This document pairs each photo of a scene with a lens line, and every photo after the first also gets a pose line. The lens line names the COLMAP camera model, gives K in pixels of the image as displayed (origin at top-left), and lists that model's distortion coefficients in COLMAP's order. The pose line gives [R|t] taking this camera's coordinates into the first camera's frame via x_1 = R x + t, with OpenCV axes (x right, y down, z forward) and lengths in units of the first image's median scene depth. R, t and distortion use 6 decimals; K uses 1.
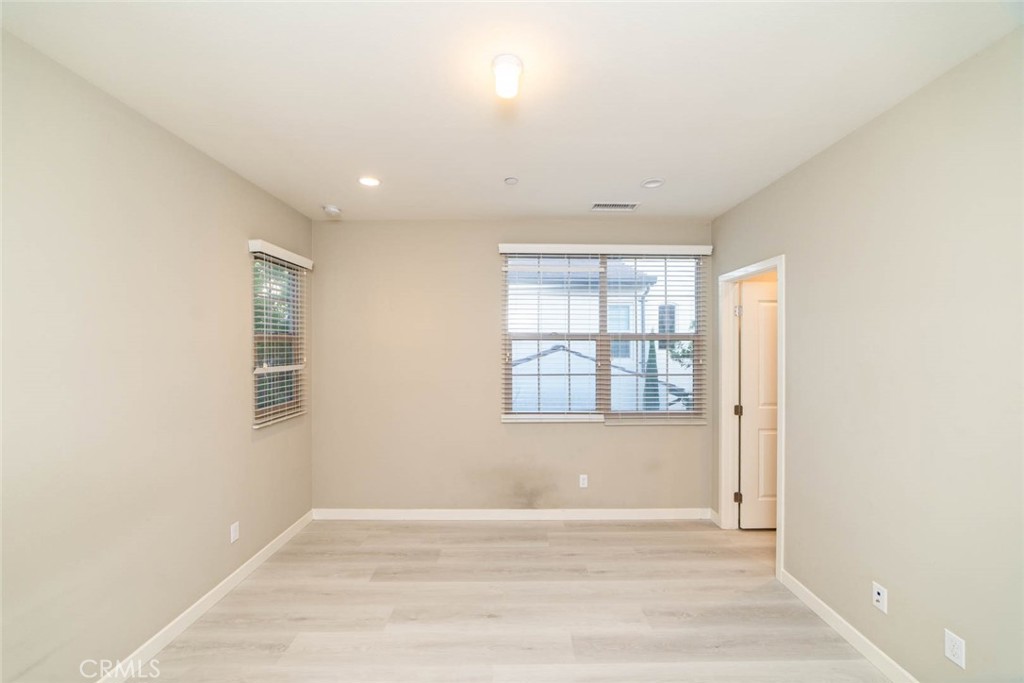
lens RADIAL K [[393.3, 0, 513.5], [0, 393.3, 344.1], [0, 0, 1]] dist [-0.013237, 0.002842]
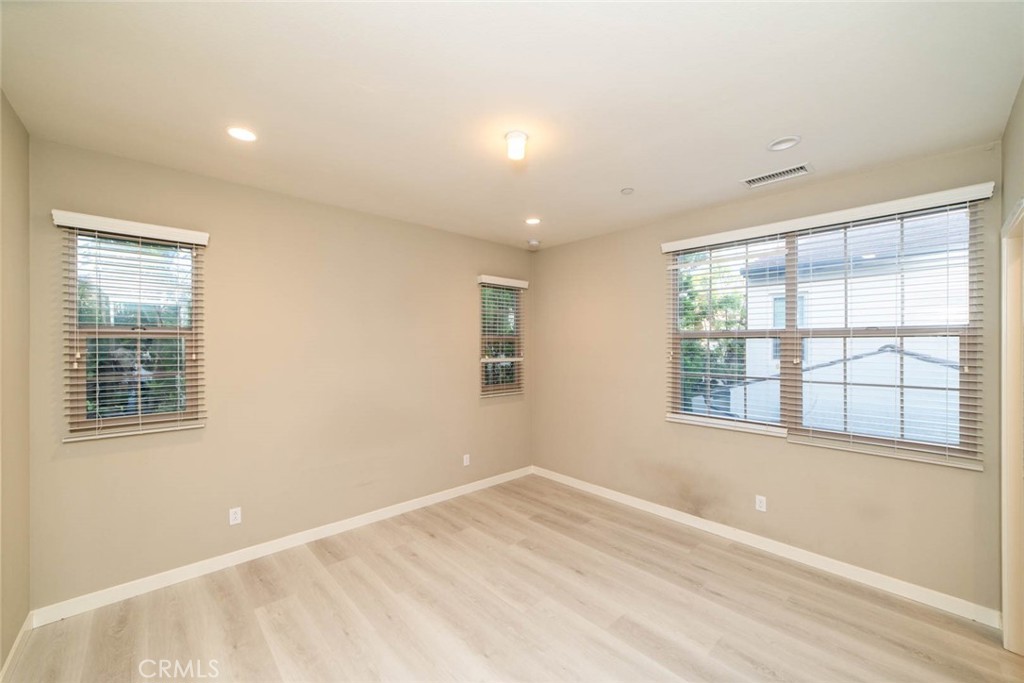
lens RADIAL K [[393.3, 0, 507.9], [0, 393.3, 342.1], [0, 0, 1]] dist [-0.013237, 0.002842]
pose [[0.674241, -0.003333, -0.738504, 0.464448], [0.000638, 0.999992, -0.003931, 0.002395], [0.738511, 0.002179, 0.674238, 0.027284]]
